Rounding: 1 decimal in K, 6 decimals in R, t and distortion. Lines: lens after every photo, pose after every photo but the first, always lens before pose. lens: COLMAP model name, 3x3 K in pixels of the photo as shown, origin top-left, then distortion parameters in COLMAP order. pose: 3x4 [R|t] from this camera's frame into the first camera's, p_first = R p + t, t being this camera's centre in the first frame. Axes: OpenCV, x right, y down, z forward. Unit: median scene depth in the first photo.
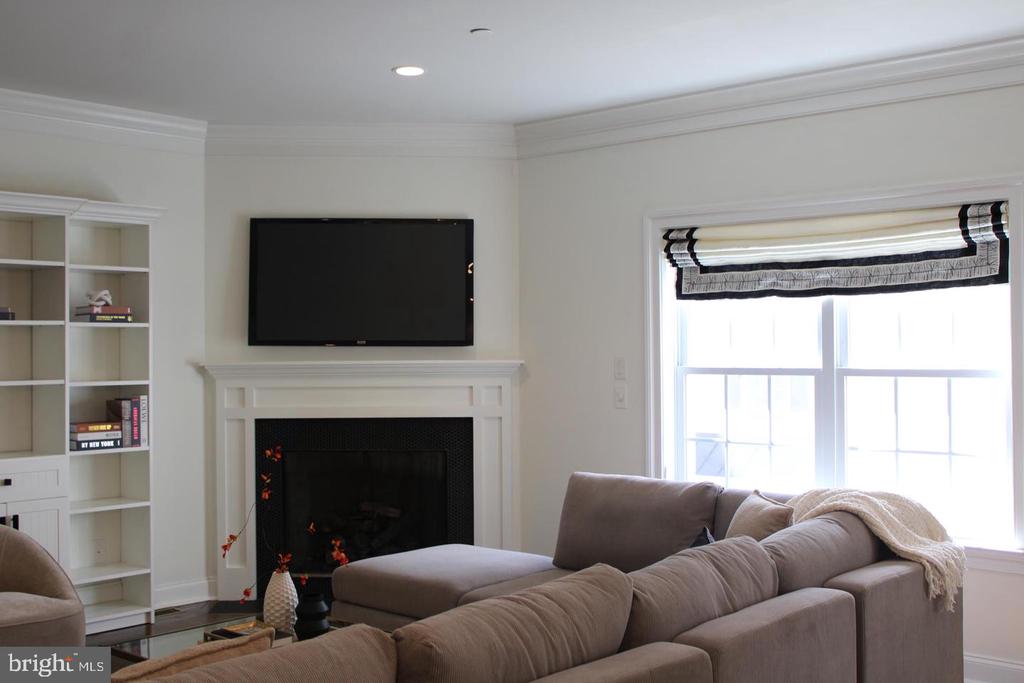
lens RADIAL K [[1193.6, 0, 512.1], [0, 1193.6, 341.8], [0, 0, 1]] dist [-0.025665, 0.000000]
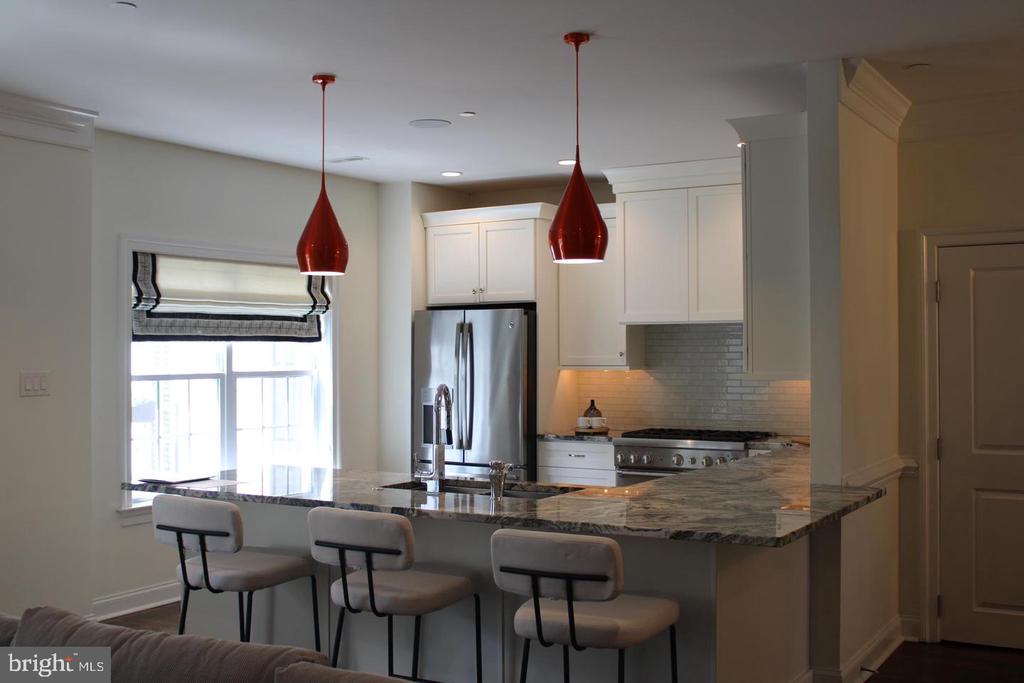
lens RADIAL K [[1193.6, 0, 511.5], [0, 1193.6, 342.4], [0, 0, 1]] dist [-0.025665, 0.000000]
pose [[-0.226436, 0.015606, 0.973901, -0.651902], [0.000239, 0.999872, -0.015967, 0.005115], [-0.974026, -0.003383, -0.226411, 0.565284]]
